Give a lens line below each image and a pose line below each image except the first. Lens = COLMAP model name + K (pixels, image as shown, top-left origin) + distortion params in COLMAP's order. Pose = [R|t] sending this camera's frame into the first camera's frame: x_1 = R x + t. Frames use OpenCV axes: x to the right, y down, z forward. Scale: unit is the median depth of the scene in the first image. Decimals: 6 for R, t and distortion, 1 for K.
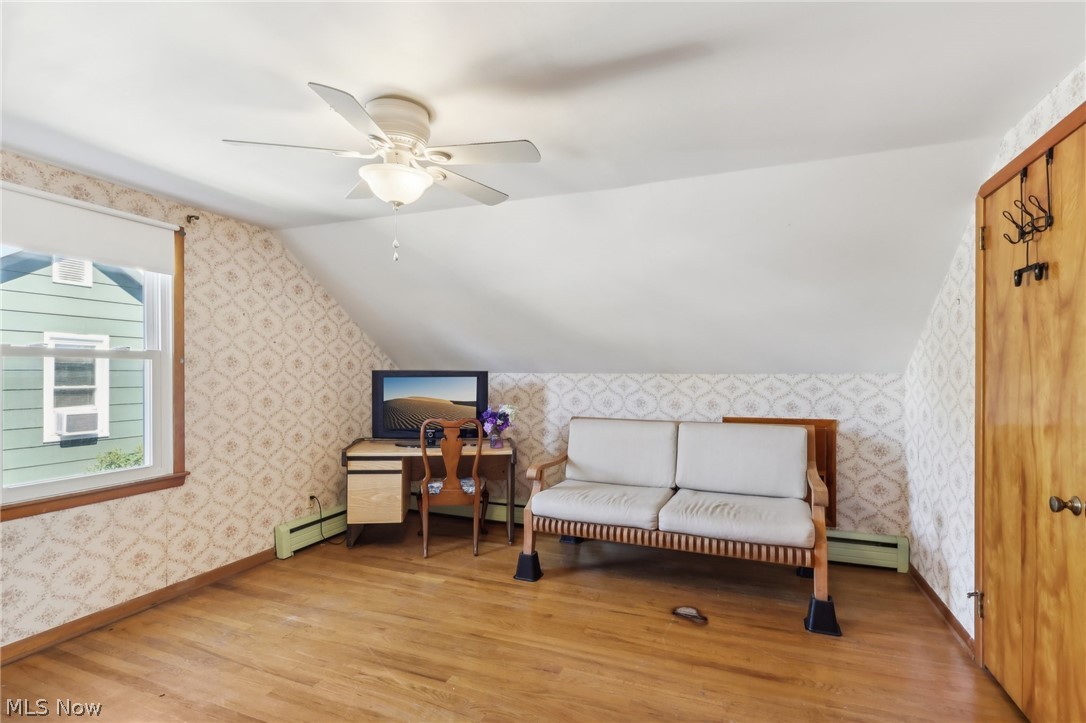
lens RADIAL K [[525.9, 0, 539.1], [0, 525.9, 369.6], [0, 0, 1]] dist [-0.000856, 0.002726]
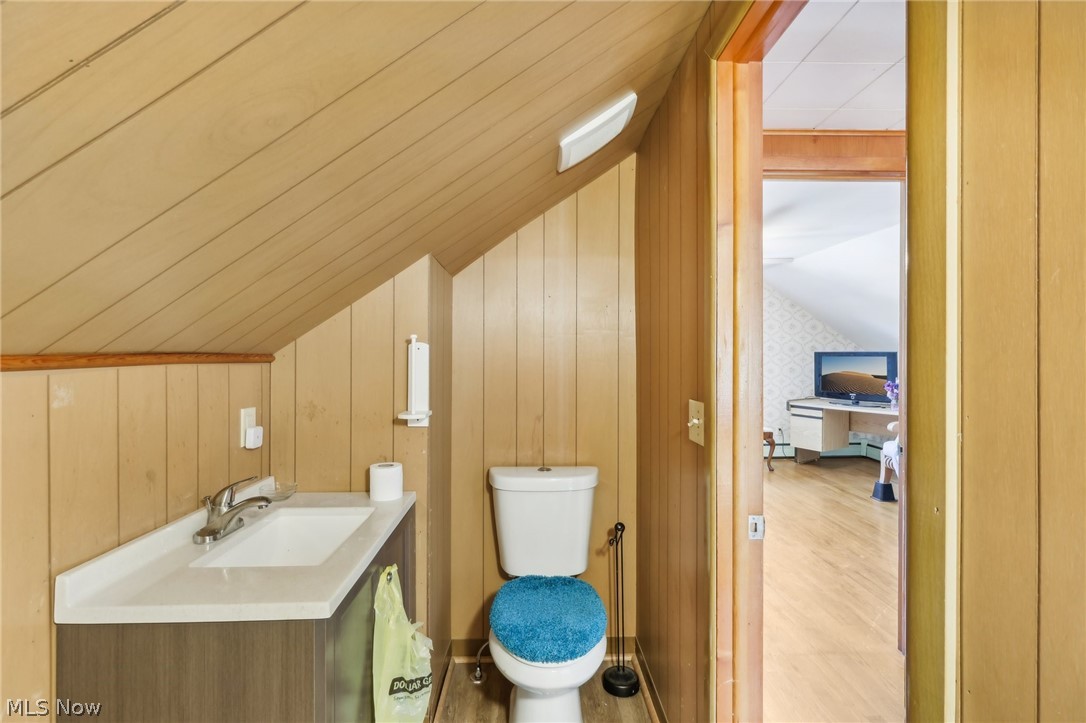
lens RADIAL K [[525.9, 0, 540.9], [0, 525.9, 356.3], [0, 0, 1]] dist [-0.000856, 0.002726]
pose [[0.391791, 0.004878, -0.920041, 0.847952], [0.006652, 0.999945, 0.008134, -0.003802], [0.920030, -0.009307, 0.391737, -0.356630]]
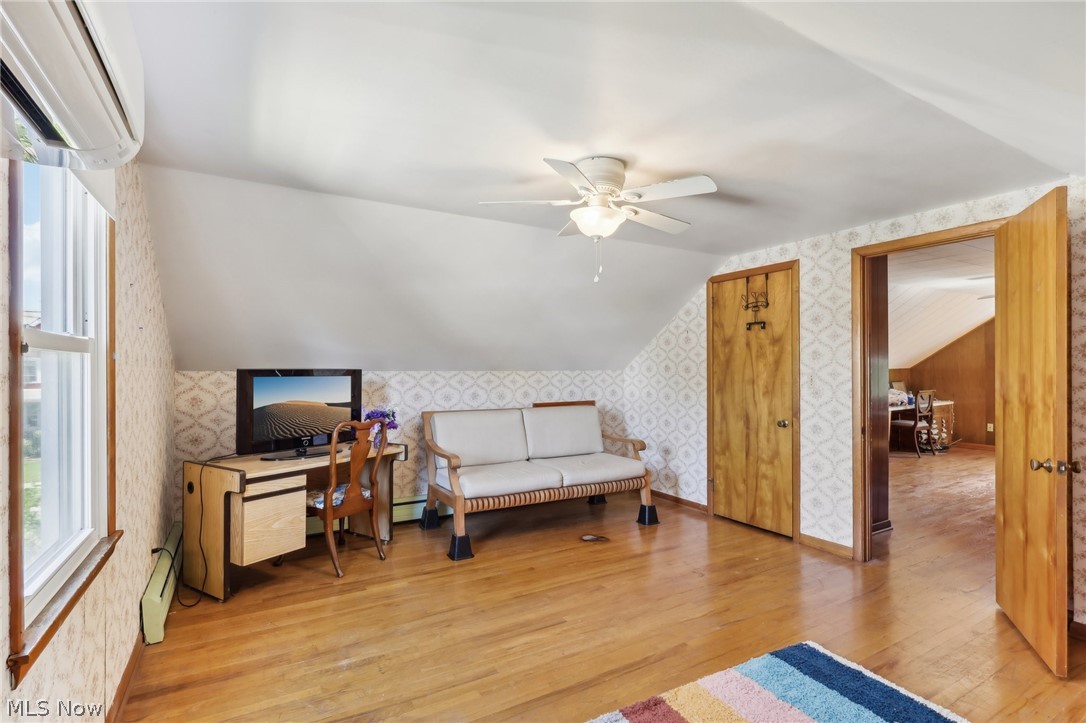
lens RADIAL K [[525.9, 0, 544.8], [0, 525.9, 365.0], [0, 0, 1]] dist [-0.000856, 0.002726]
pose [[0.612577, 0.002616, 0.790407, -0.722777], [-0.000865, 0.999996, -0.002639, -0.003234], [-0.790411, 0.000933, 0.612577, 0.173074]]
